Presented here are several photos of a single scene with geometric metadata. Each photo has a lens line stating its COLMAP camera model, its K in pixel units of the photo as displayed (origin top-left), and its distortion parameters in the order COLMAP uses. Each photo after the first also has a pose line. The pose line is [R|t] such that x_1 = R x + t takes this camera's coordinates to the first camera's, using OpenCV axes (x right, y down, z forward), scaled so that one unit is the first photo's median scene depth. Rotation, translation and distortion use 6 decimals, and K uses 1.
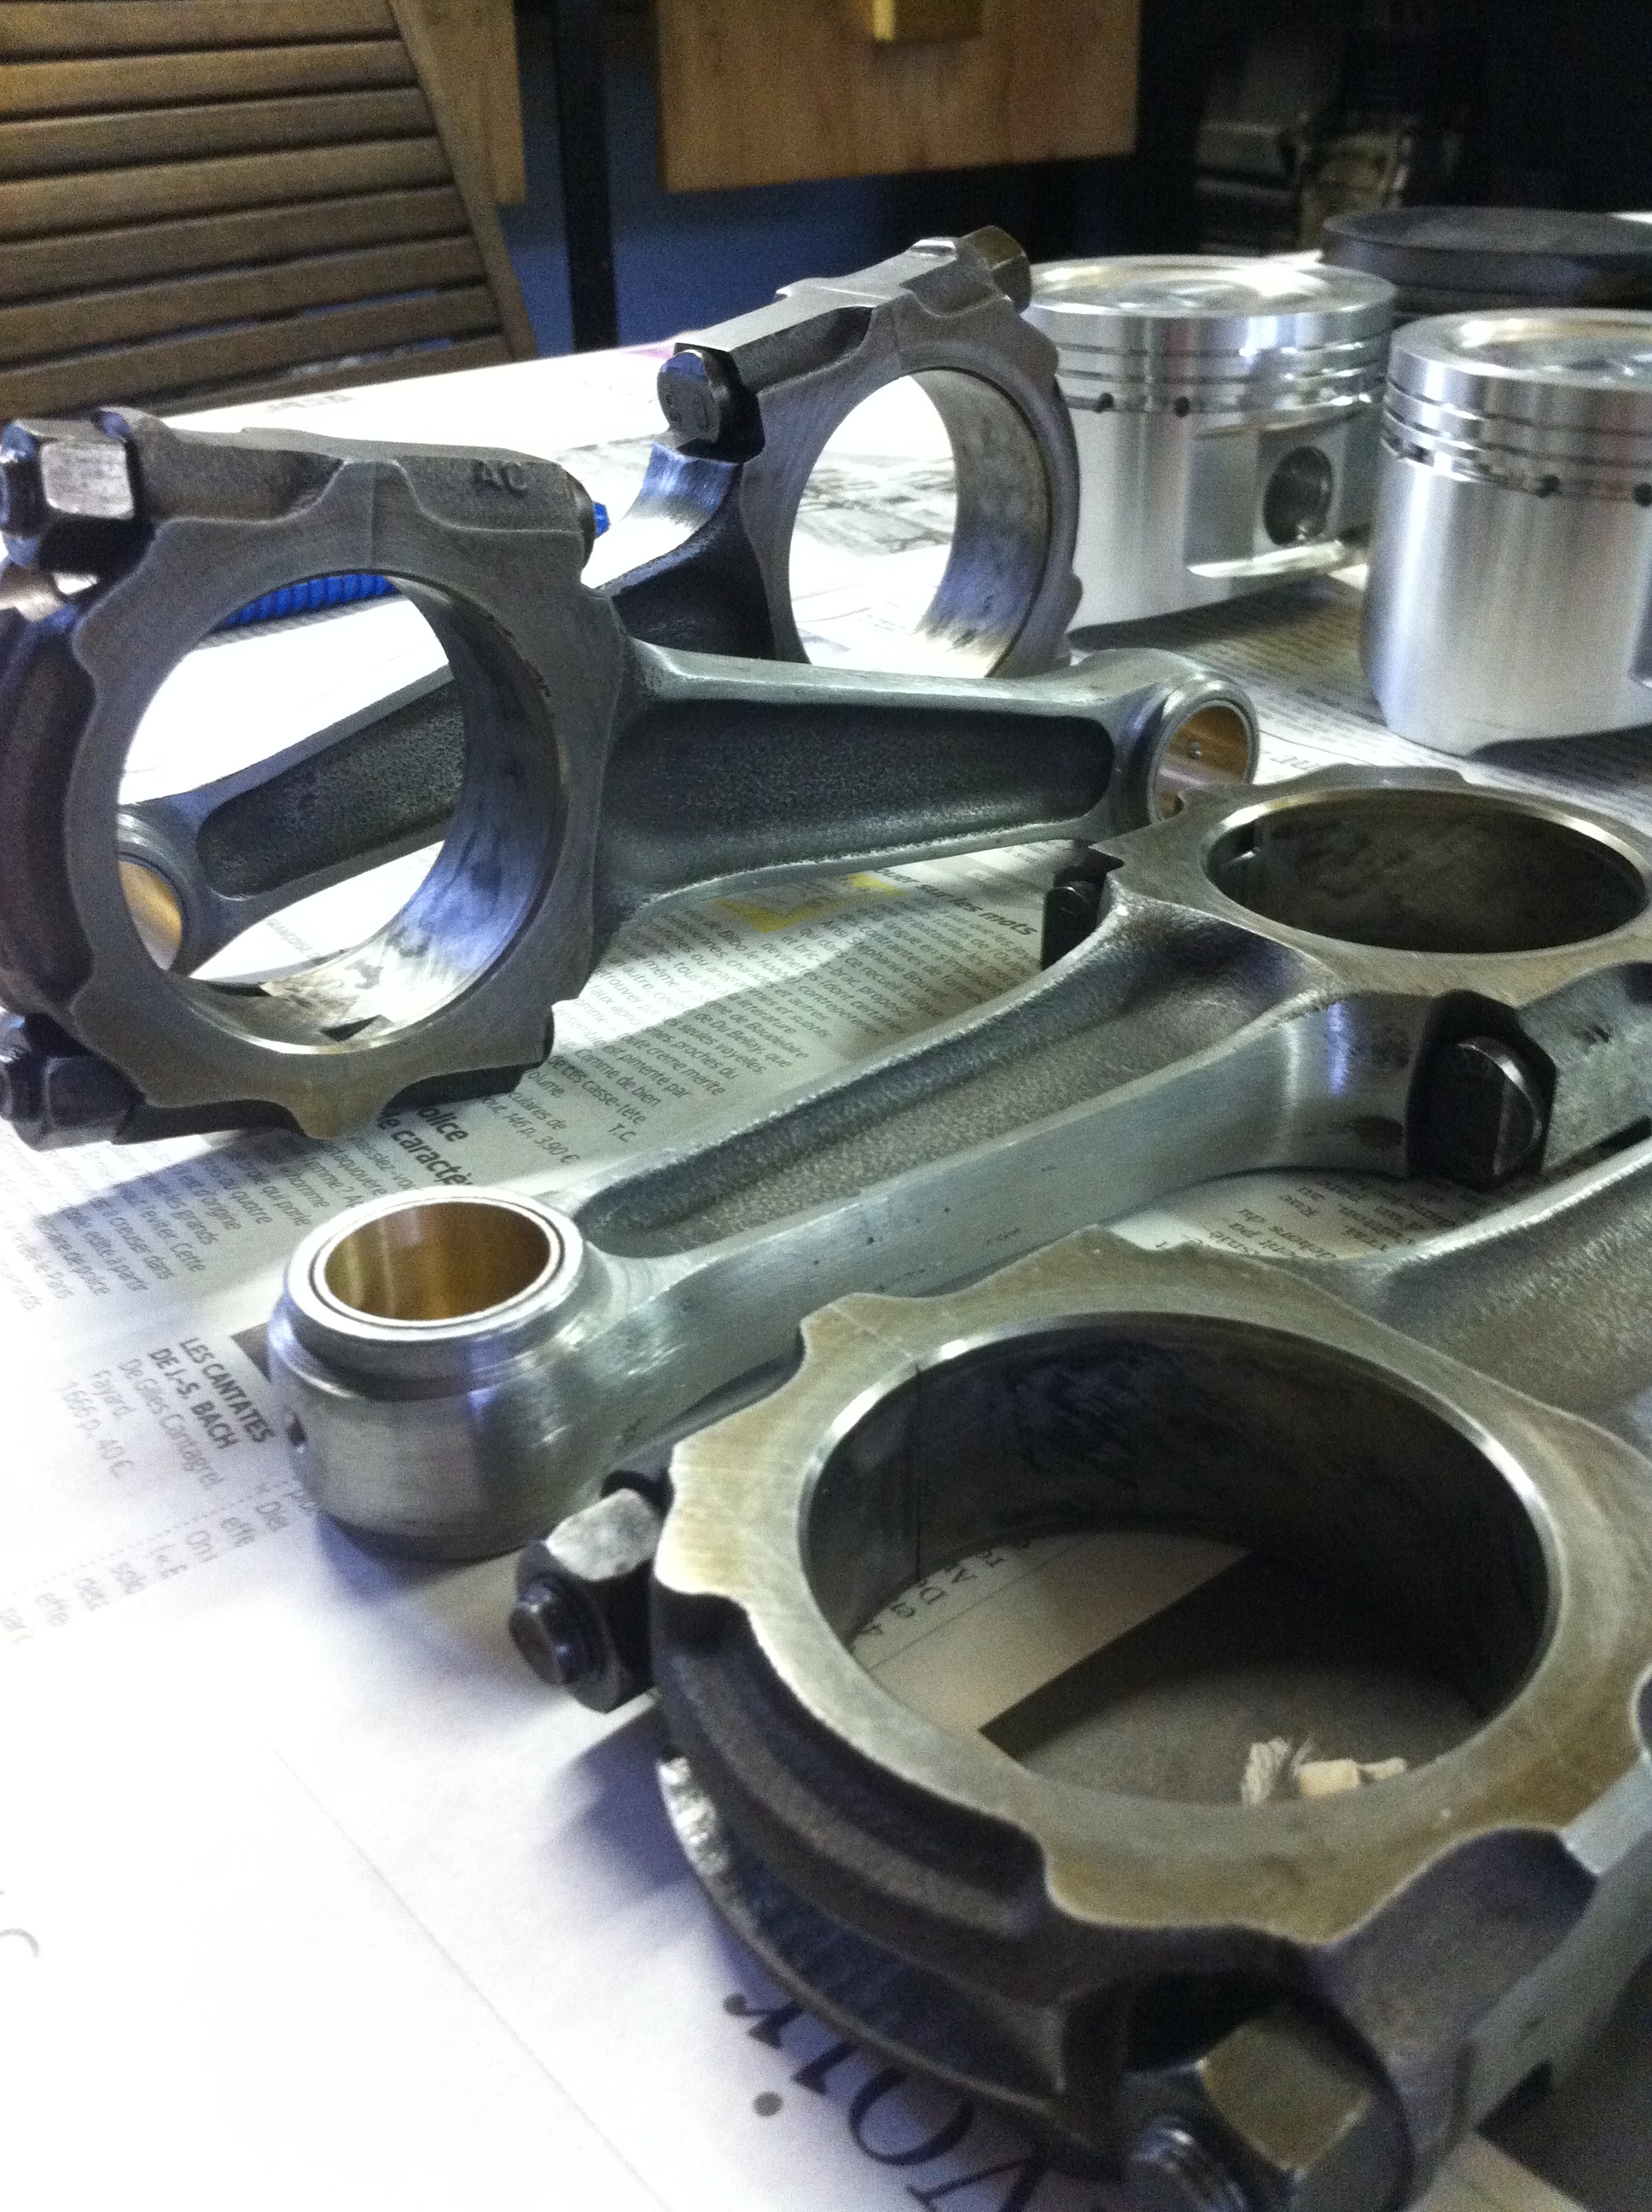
lens RADIAL K [[2194.5, 0, 826.0], [0, 2194.5, 1106.0], [0, 0, 1]] dist [0.101642, -0.343748]
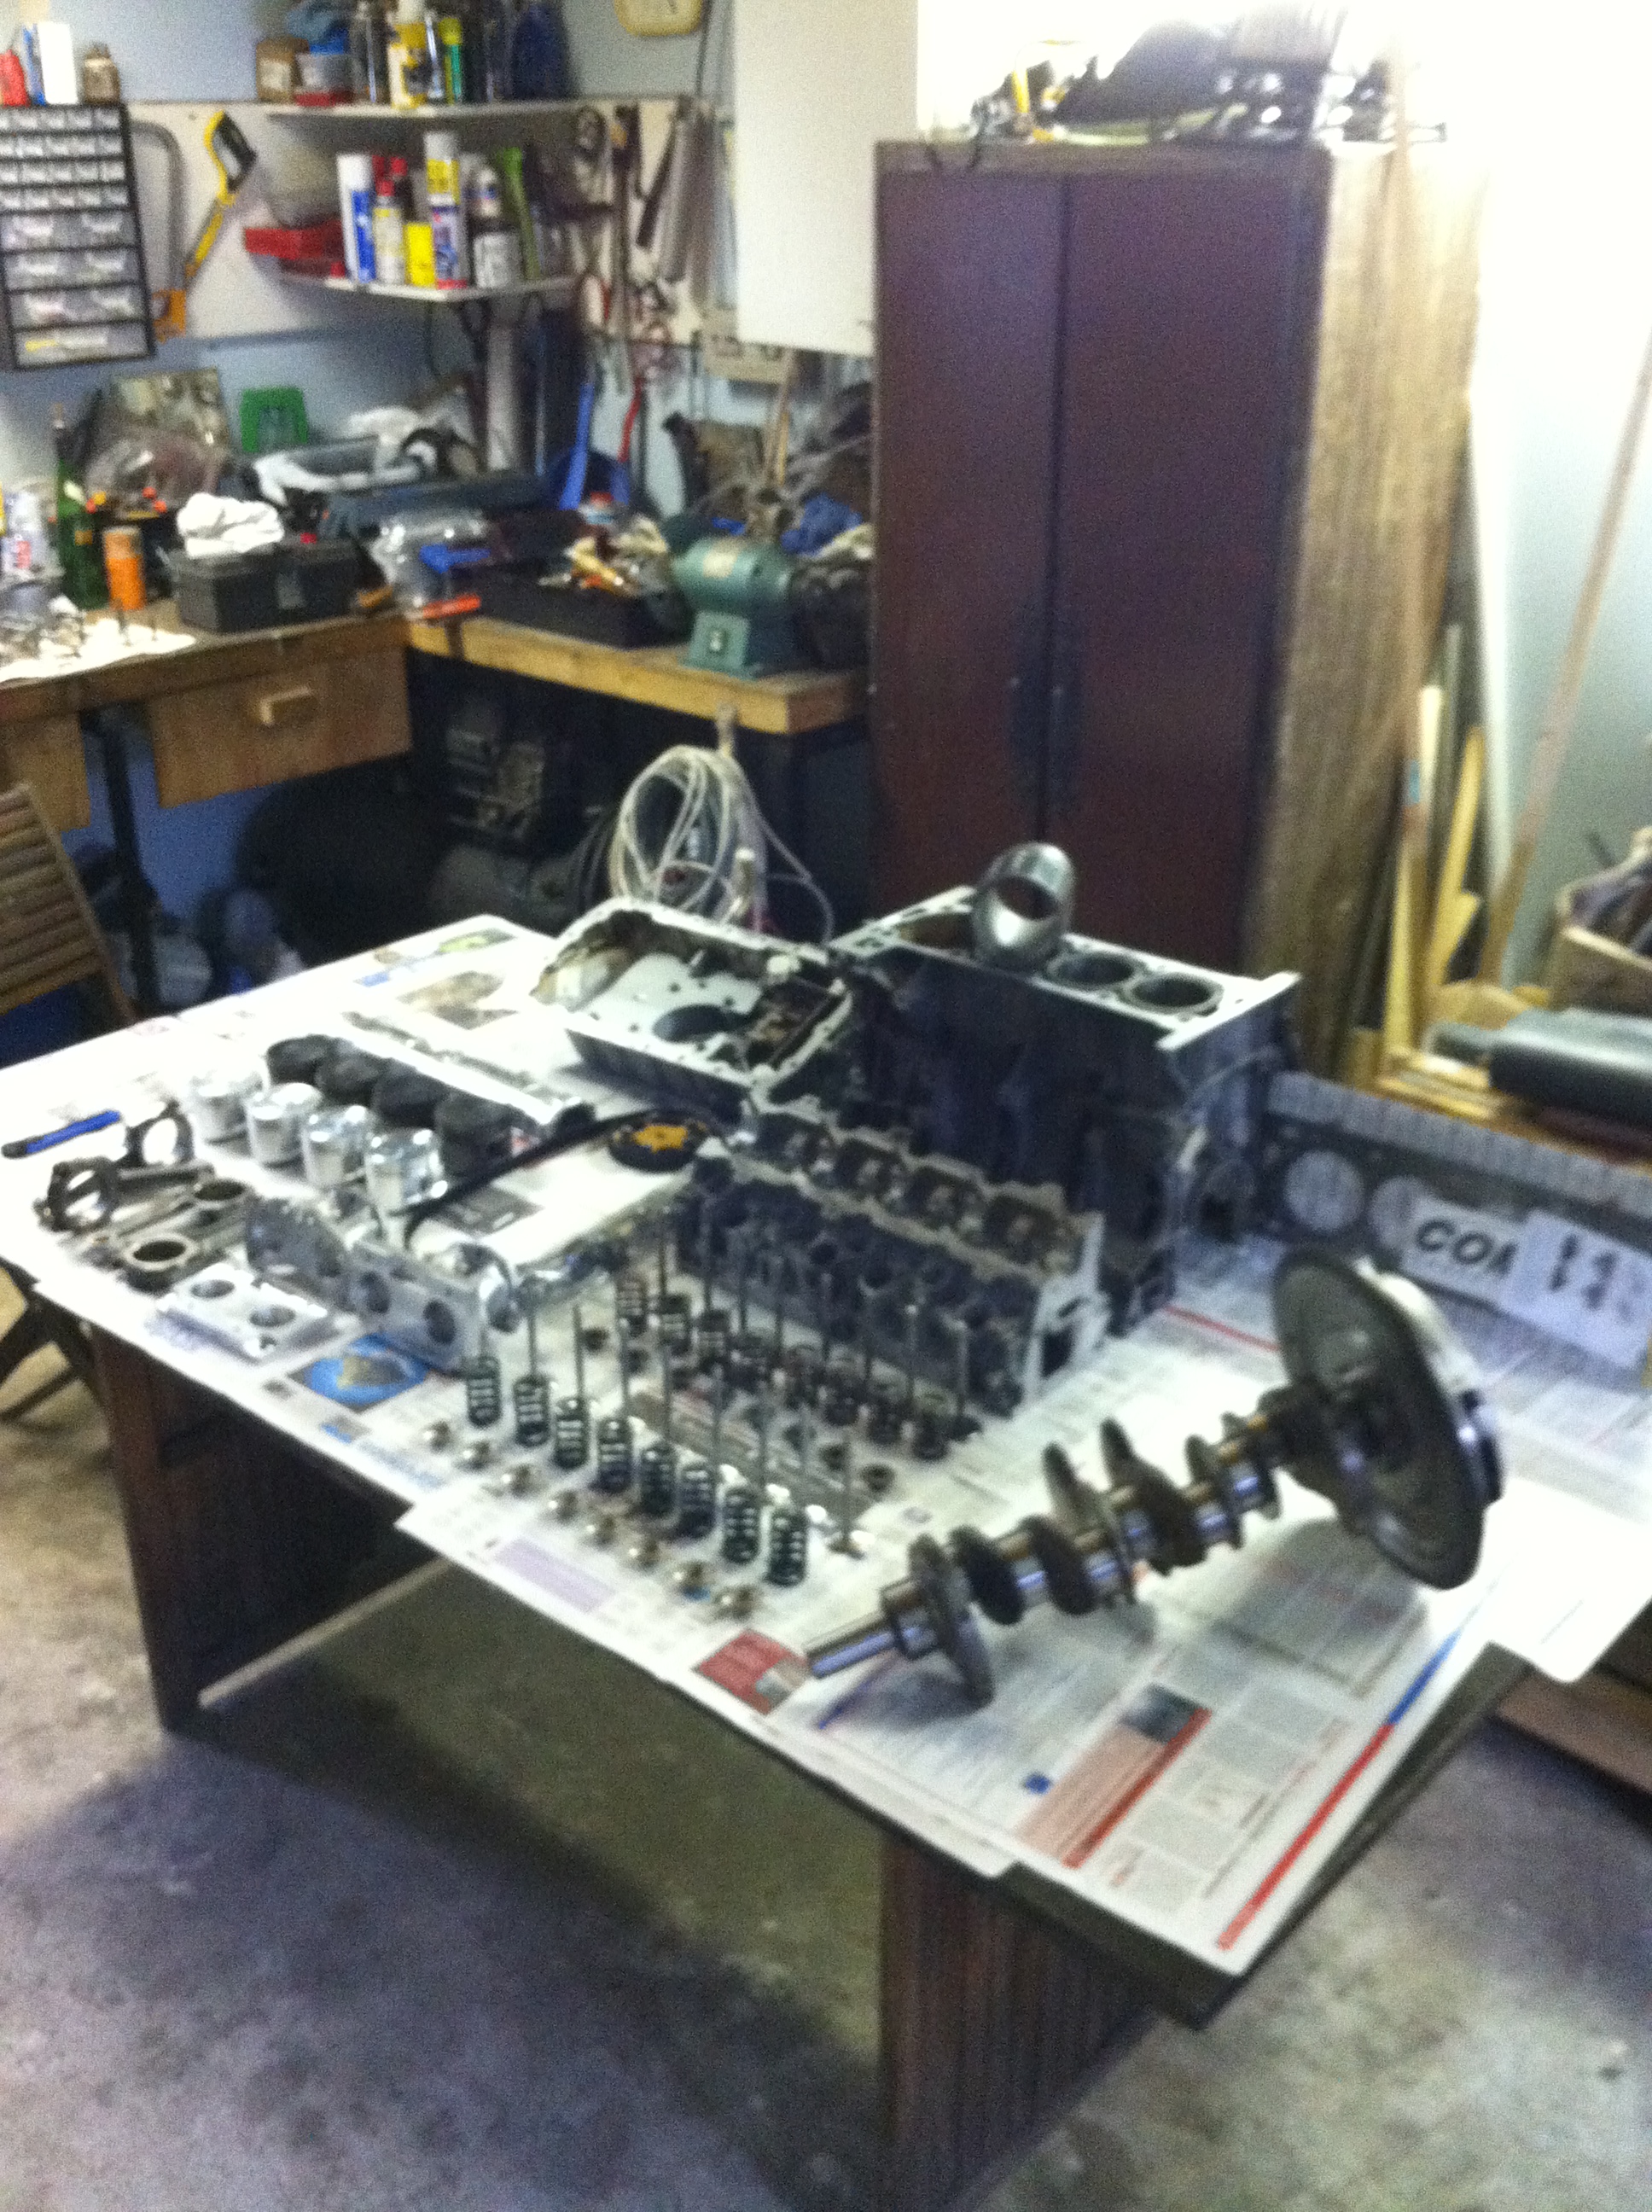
lens RADIAL K [[2194.5, 0, 826.0], [0, 2194.5, 1106.0], [0, 0, 1]] dist [0.101642, -0.343748]
pose [[0.982658, -0.061475, 0.174941, 0.185537], [0.072708, 0.995634, -0.058541, 0.039229], [-0.170578, 0.070245, 0.982837, -1.311526]]
